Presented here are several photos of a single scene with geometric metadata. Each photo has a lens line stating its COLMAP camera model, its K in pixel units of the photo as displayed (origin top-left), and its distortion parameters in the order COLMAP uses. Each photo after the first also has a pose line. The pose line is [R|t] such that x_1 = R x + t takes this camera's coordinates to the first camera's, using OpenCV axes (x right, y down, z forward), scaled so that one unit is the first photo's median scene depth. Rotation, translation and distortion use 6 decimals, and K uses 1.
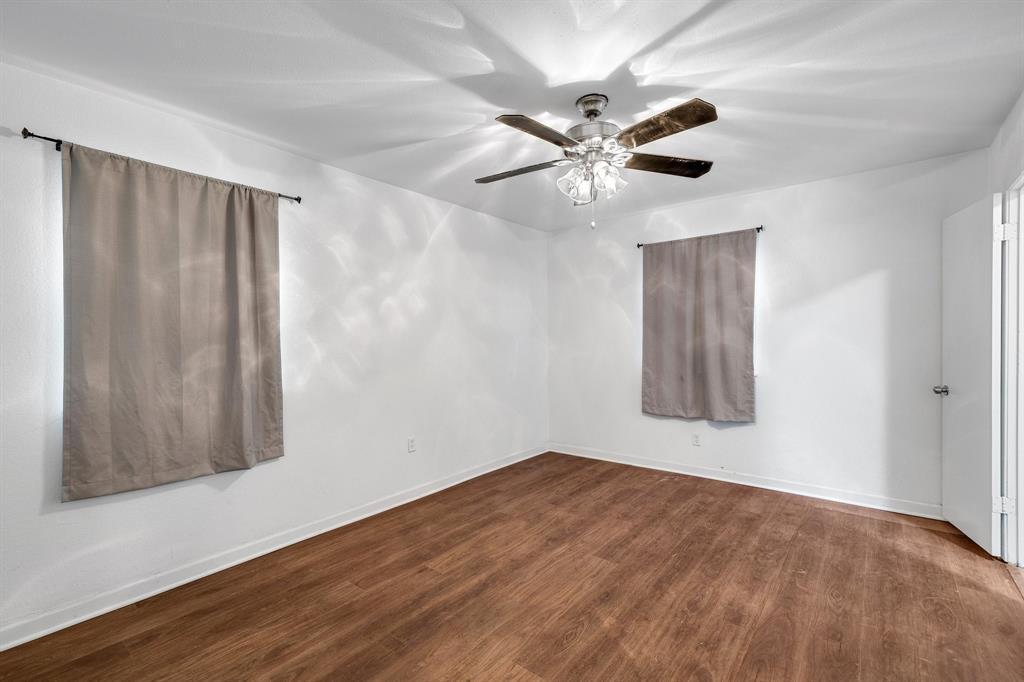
lens RADIAL K [[437.8, 0, 515.5], [0, 437.8, 343.6], [0, 0, 1]] dist [-0.006174, 0.000744]
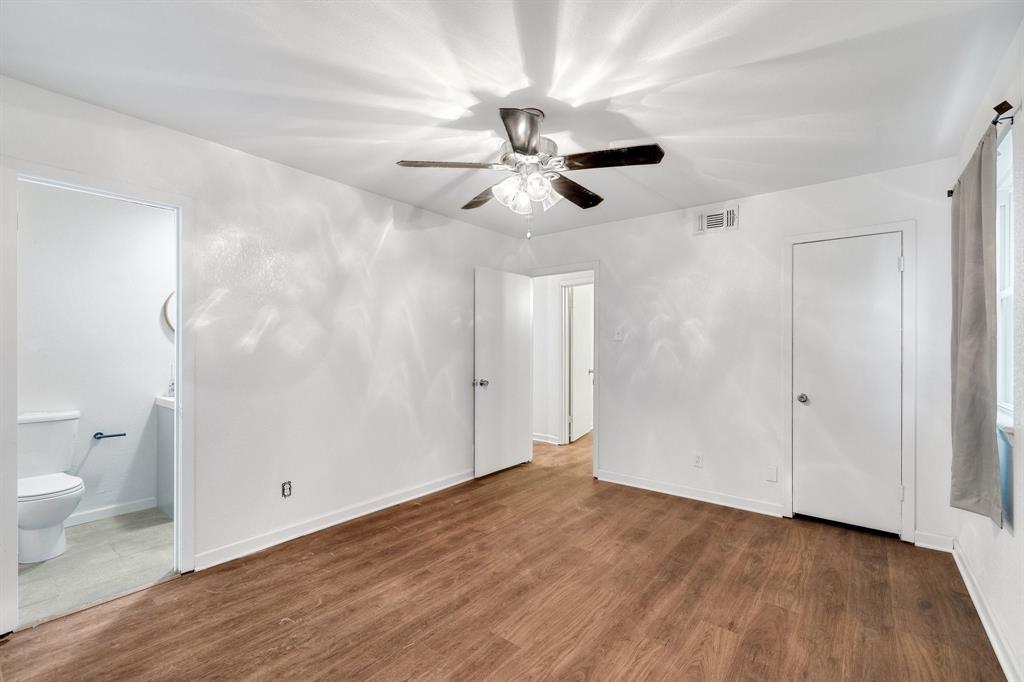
lens RADIAL K [[437.8, 0, 512.9], [0, 437.8, 349.7], [0, 0, 1]] dist [-0.006174, 0.000744]
pose [[-0.999930, 0.010341, 0.005715, 0.207466], [0.010445, 0.999775, 0.018473, -0.026168], [-0.005523, 0.018531, -0.999813, 1.976415]]
